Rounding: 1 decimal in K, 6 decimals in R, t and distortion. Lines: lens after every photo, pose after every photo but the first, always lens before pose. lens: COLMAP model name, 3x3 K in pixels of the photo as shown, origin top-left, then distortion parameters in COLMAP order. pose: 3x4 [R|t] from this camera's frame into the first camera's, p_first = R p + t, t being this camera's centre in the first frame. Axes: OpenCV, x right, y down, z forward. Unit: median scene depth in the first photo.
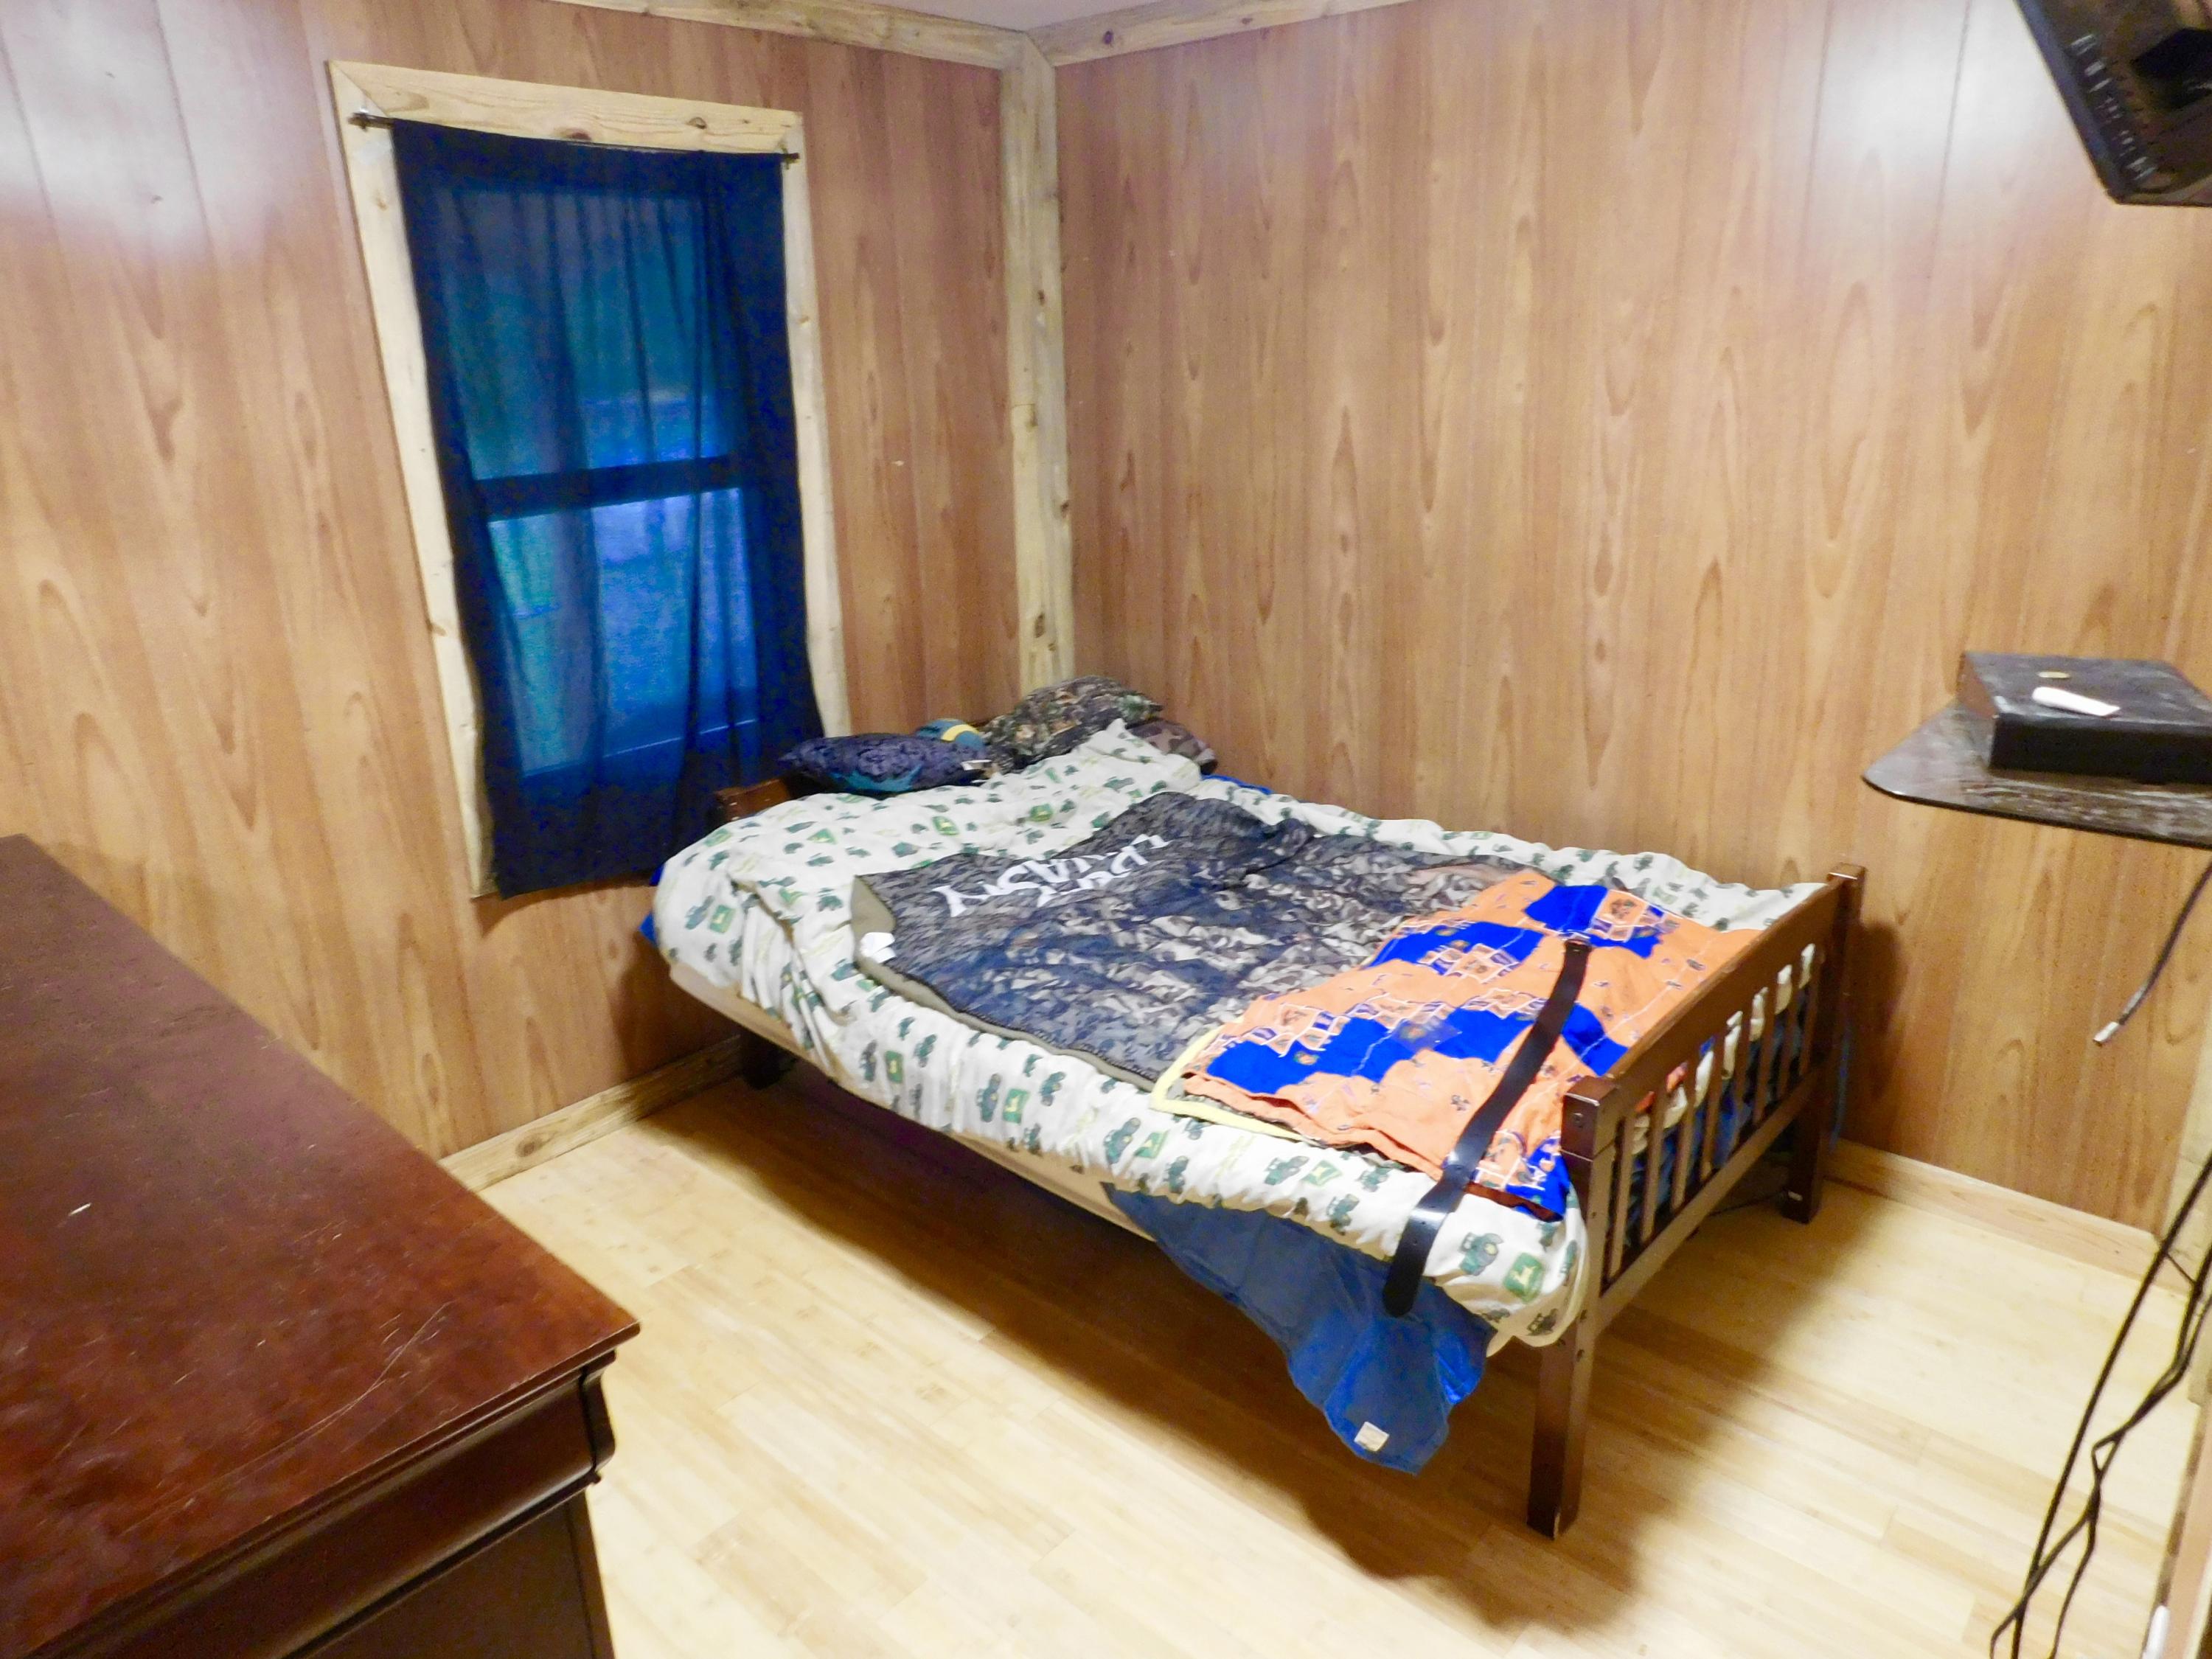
lens RADIAL K [[1448.8, 0, 1118.5], [0, 1448.8, 825.8], [0, 0, 1]] dist [-0.086336, 0.062166]
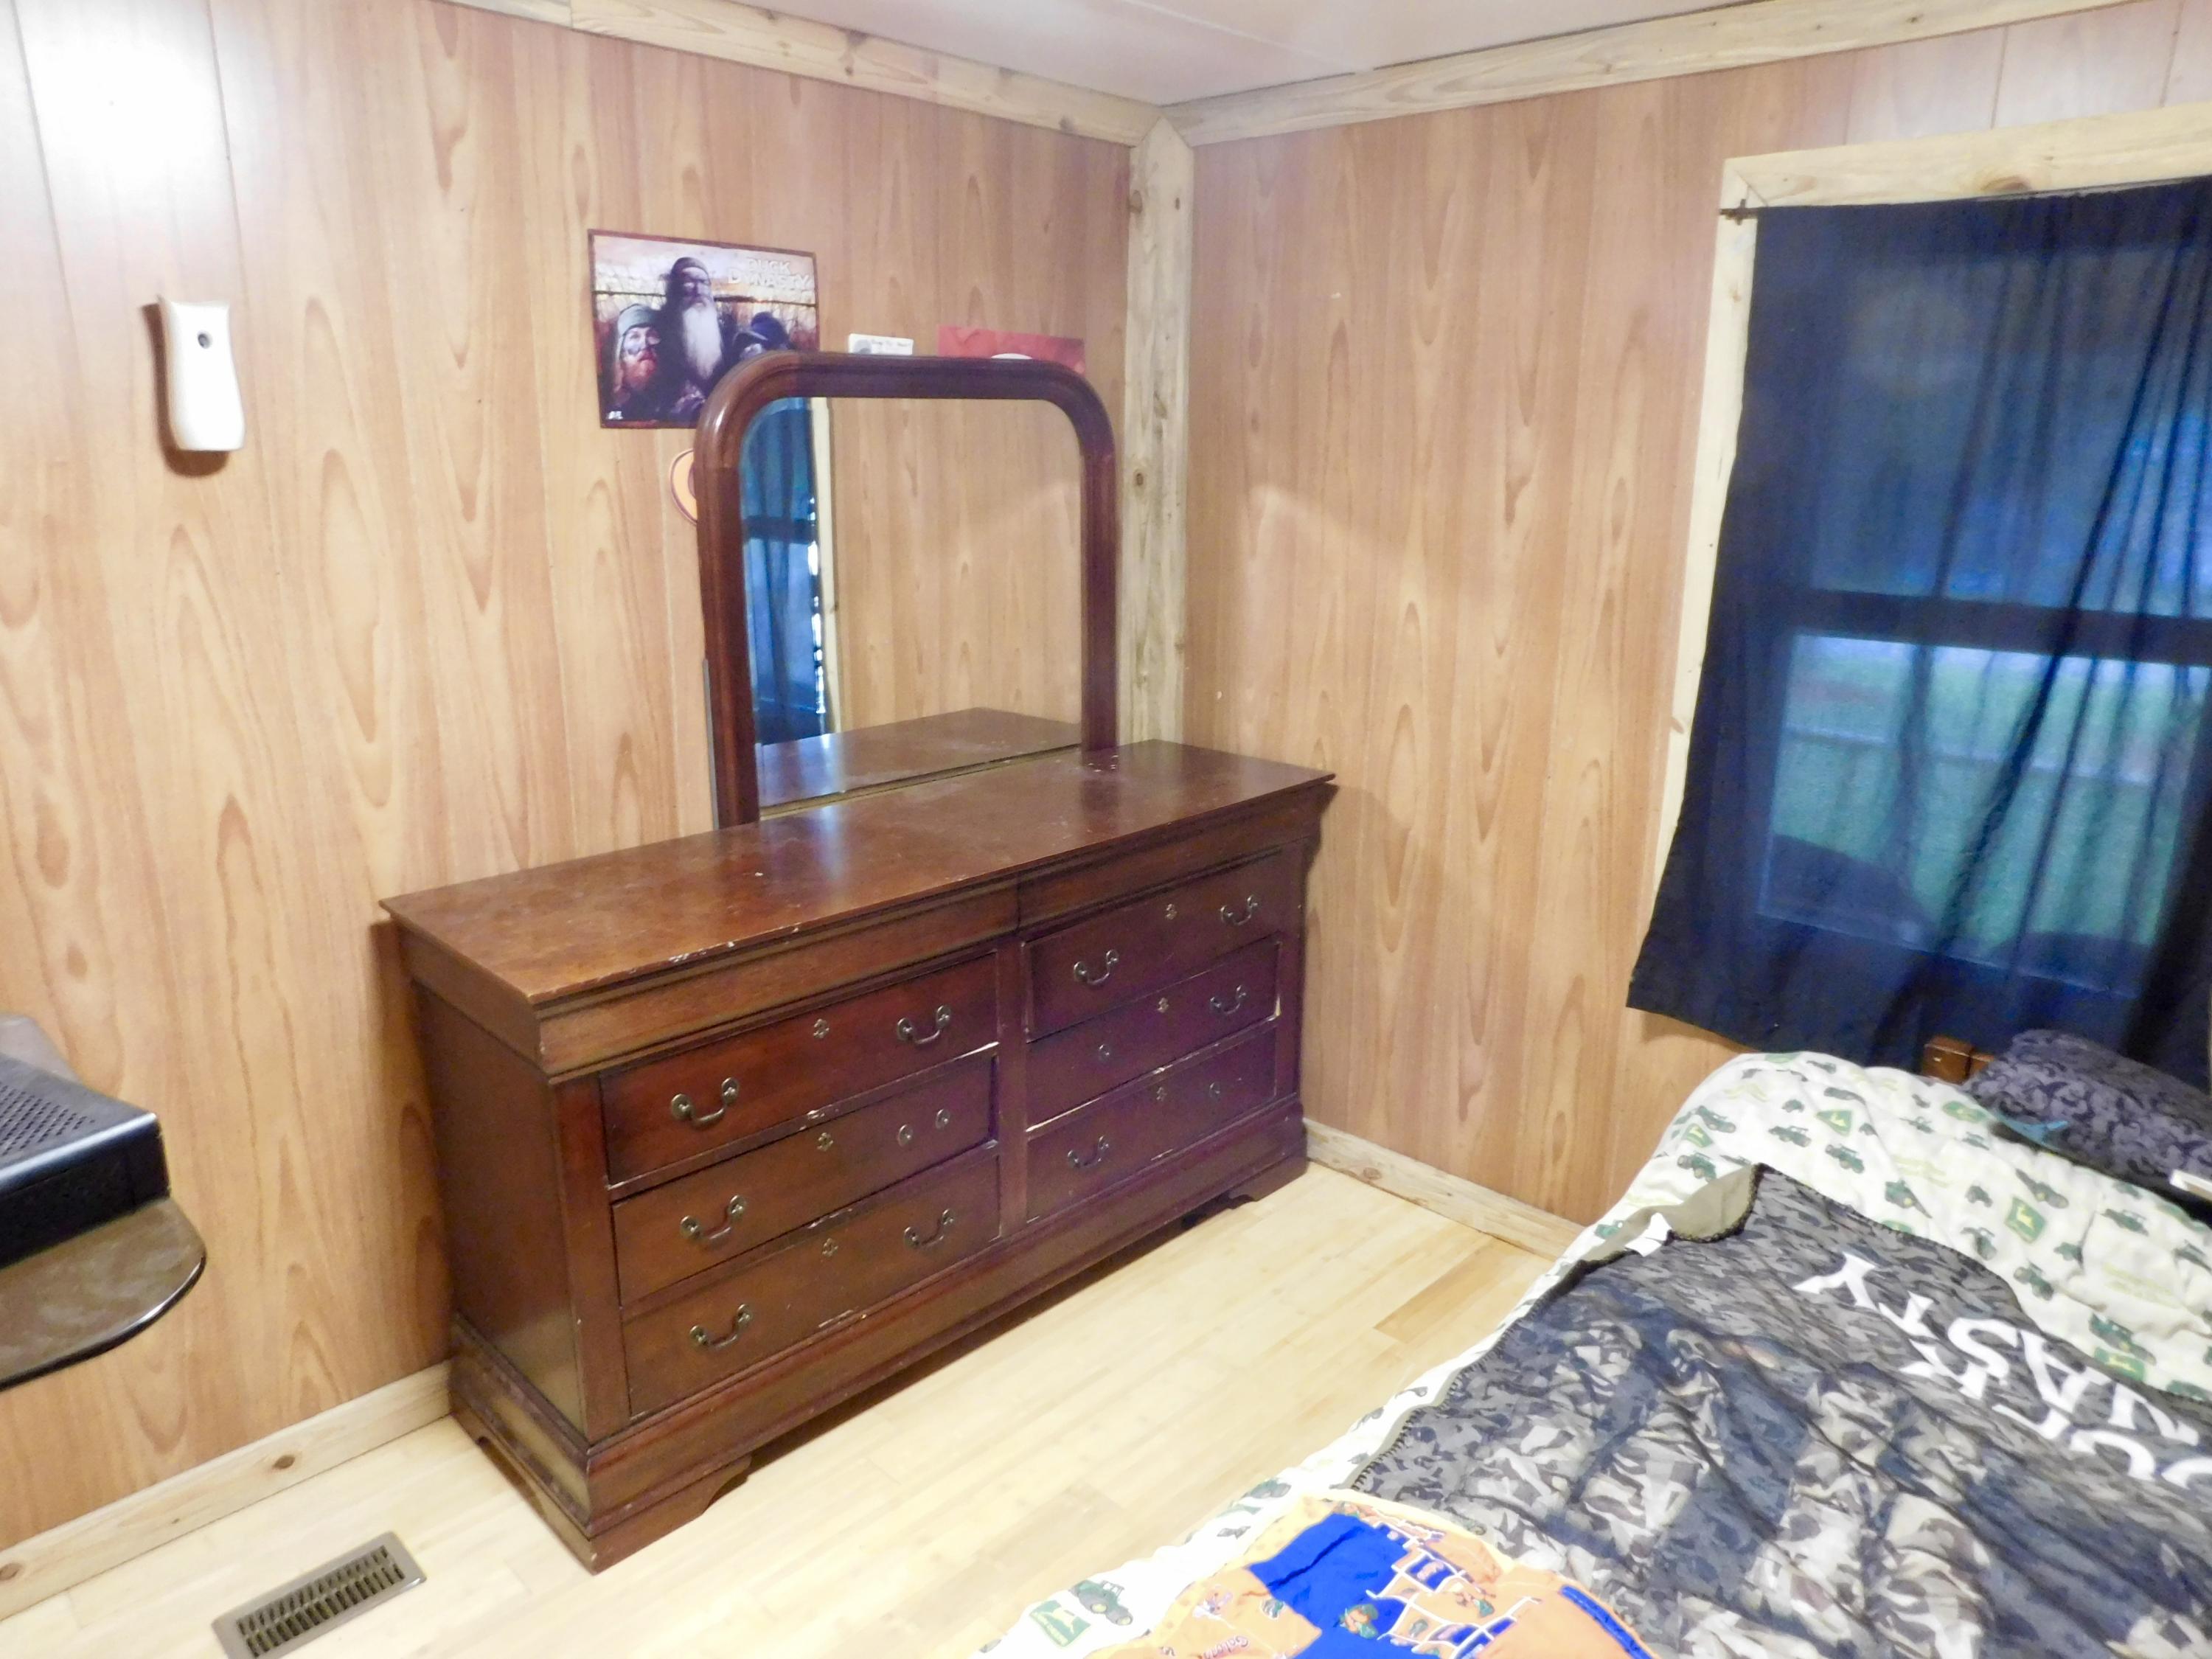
lens RADIAL K [[1448.8, 0, 1118.5], [0, 1448.8, 825.8], [0, 0, 1]] dist [-0.086336, 0.062166]
pose [[-0.045409, 0.285196, -0.957393, 0.531111], [-0.317616, 0.904529, 0.284513, -0.248245], [0.947131, 0.317003, 0.049509, 0.649412]]
